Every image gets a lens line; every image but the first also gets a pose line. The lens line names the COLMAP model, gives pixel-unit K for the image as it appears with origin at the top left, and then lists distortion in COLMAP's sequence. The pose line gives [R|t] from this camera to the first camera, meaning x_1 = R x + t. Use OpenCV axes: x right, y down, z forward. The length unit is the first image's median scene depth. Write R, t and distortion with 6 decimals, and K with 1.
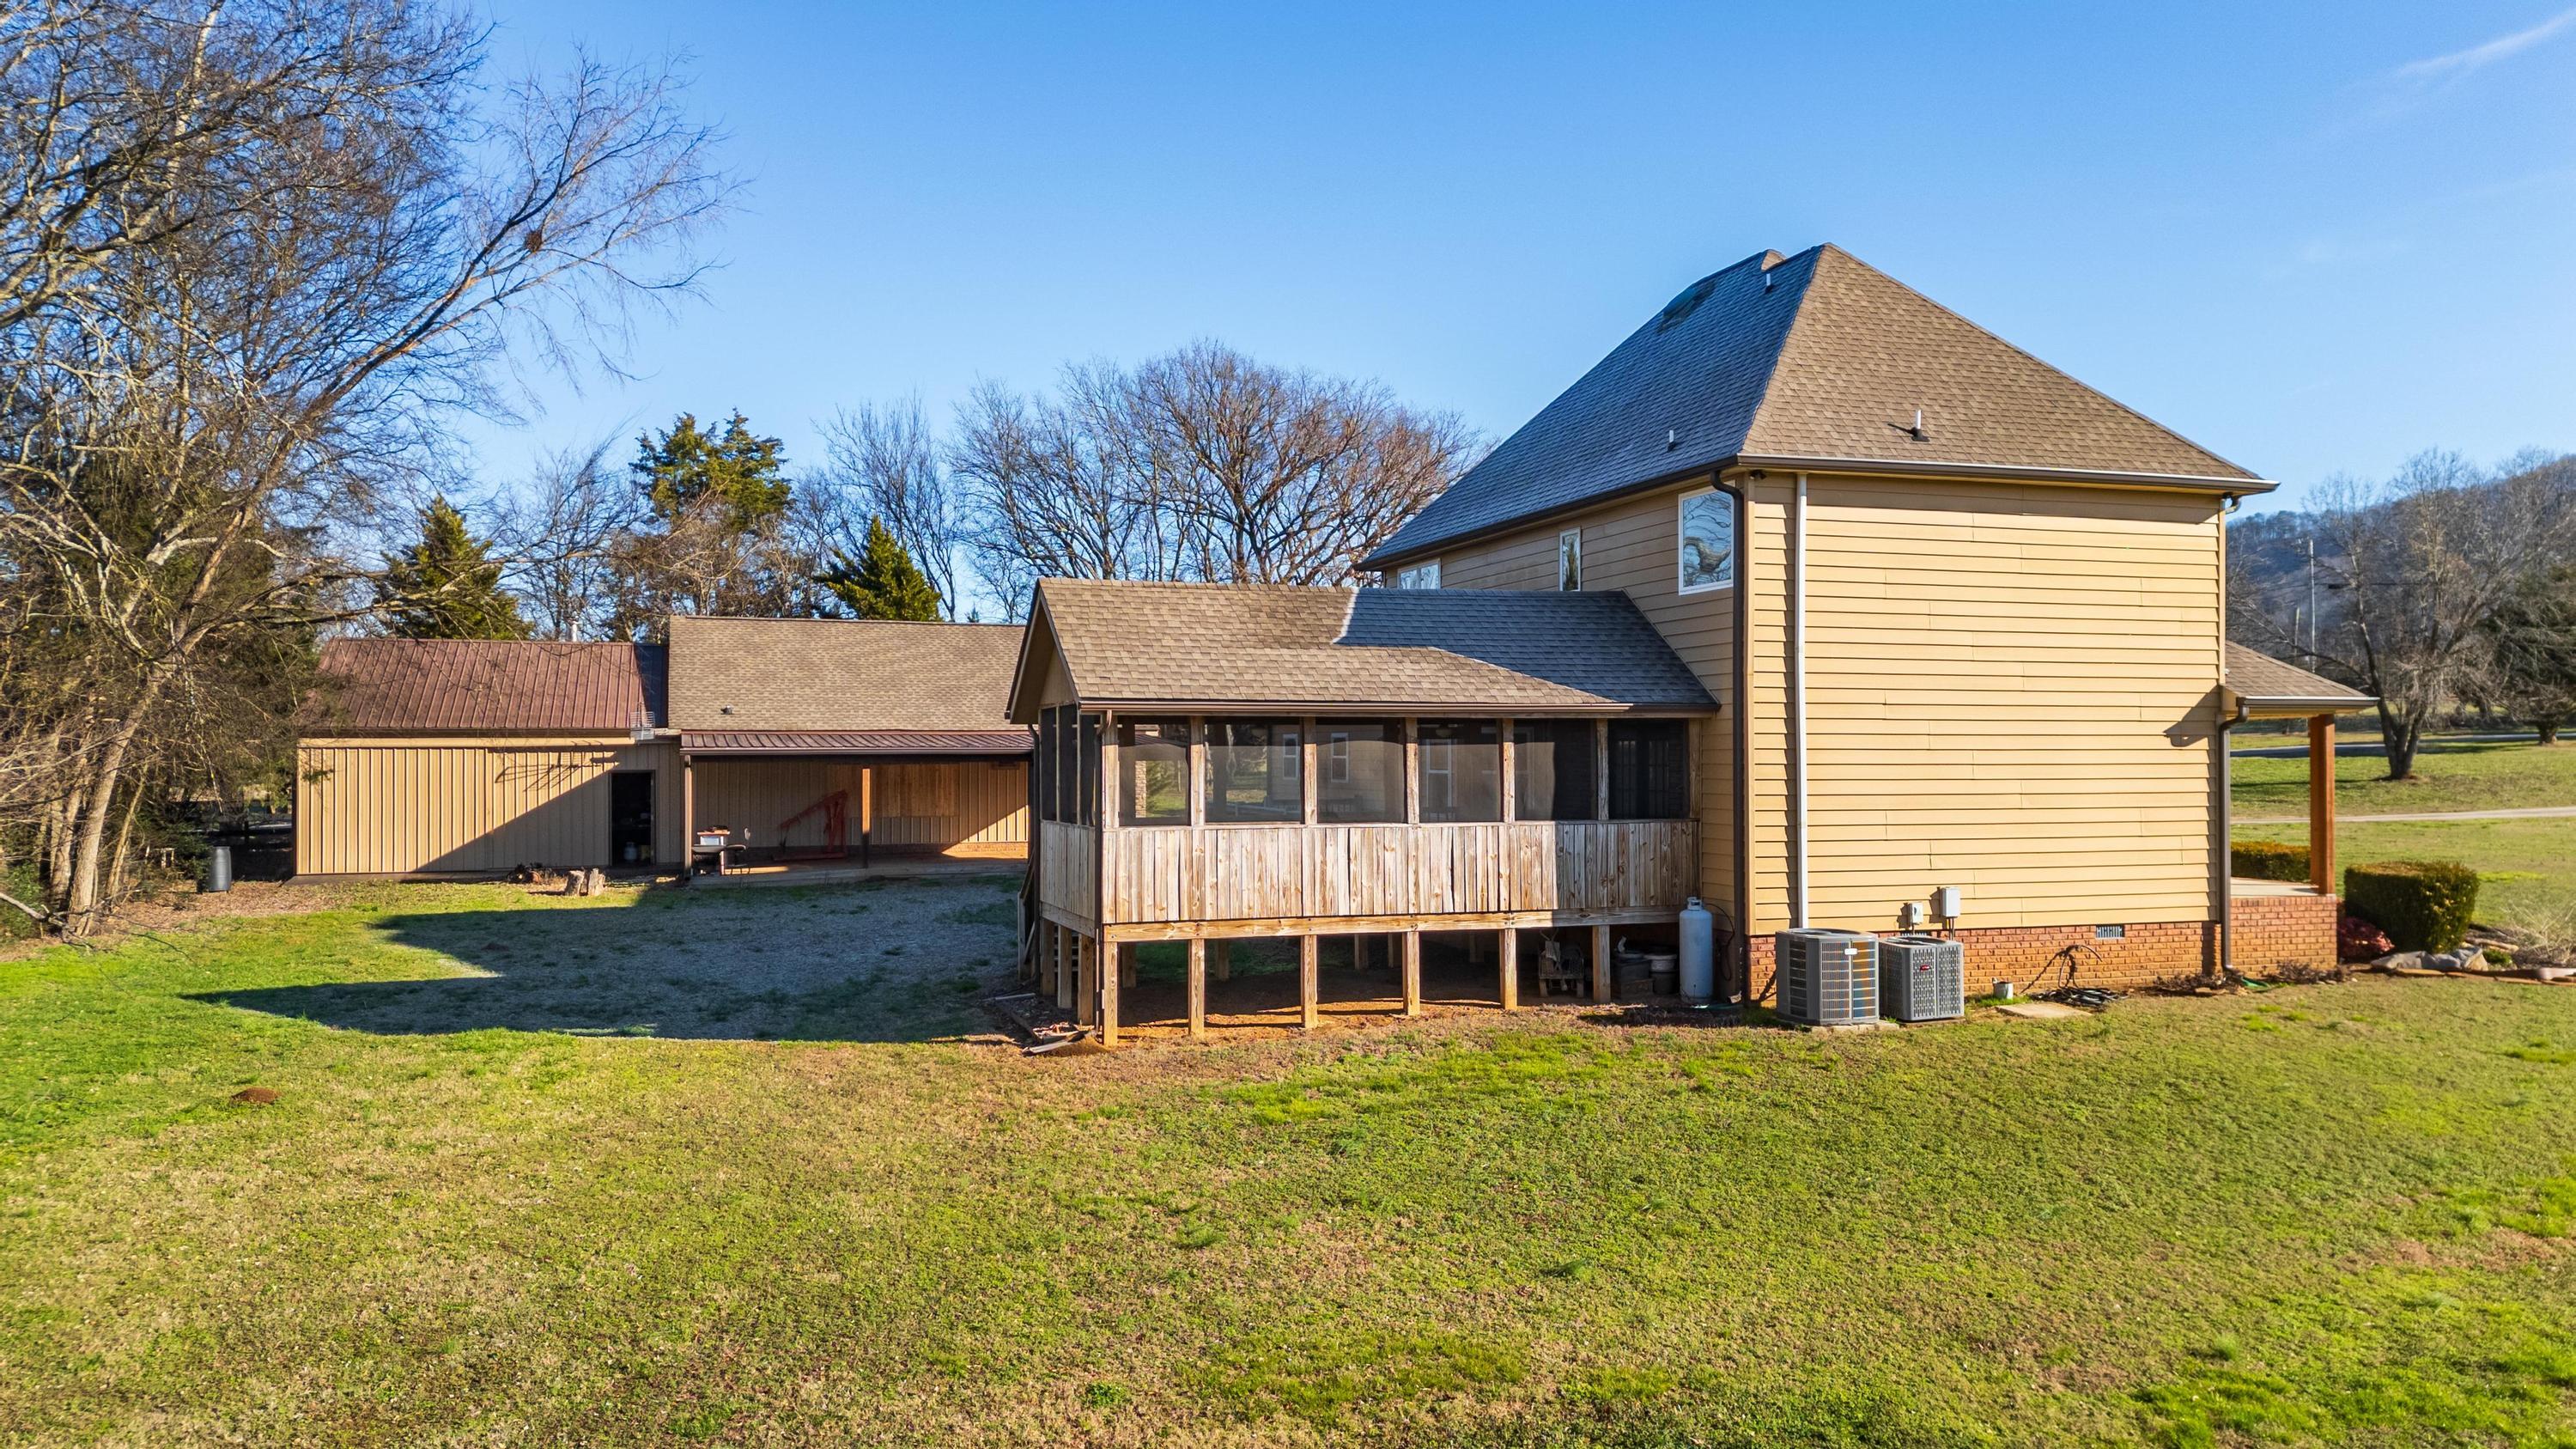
lens RADIAL K [[1789.3, 0, 1288.0], [0, 1789.3, 724.5], [0, 0, 1]] dist [0.106363, -0.094622]
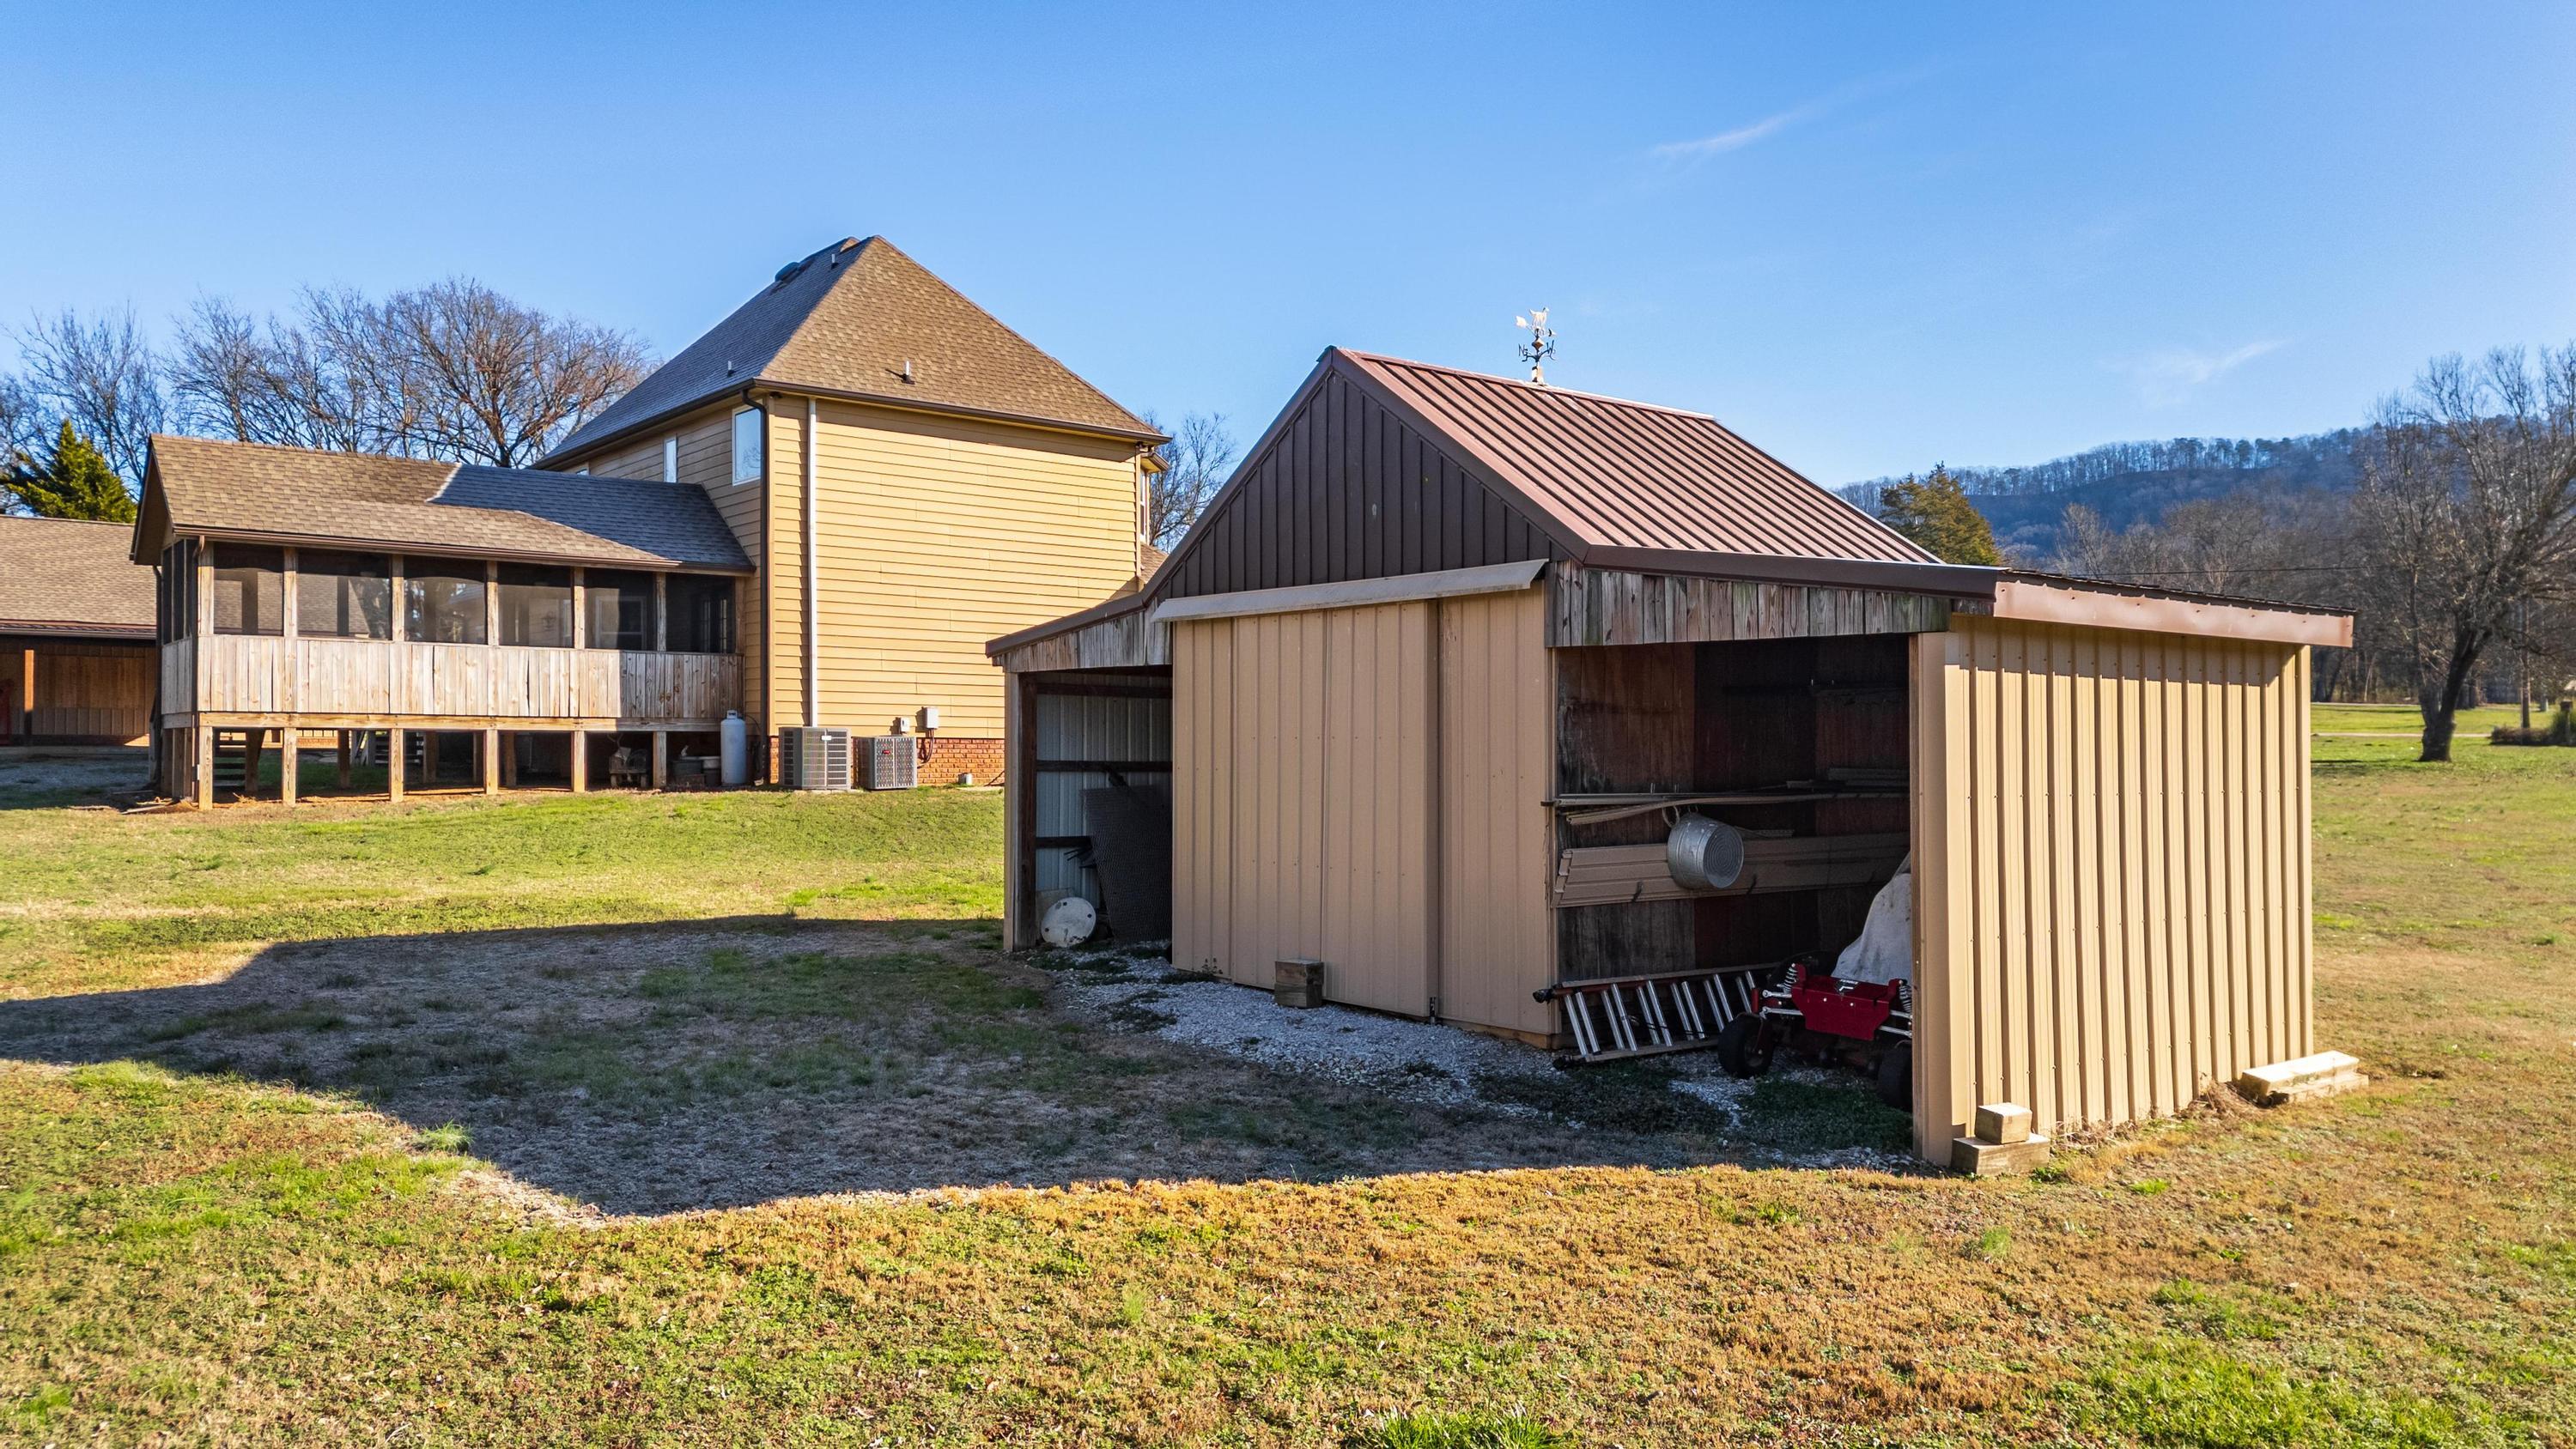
lens RADIAL K [[1788.8, 0, 1288.0], [0, 1788.8, 724.5], [0, 0, 1]] dist [0.106363, -0.094622]
pose [[0.944419, 0.012435, 0.328509, 0.174227], [-0.013046, 0.999915, -0.000345, 0.101592], [-0.328485, -0.003960, 0.944501, -0.400266]]
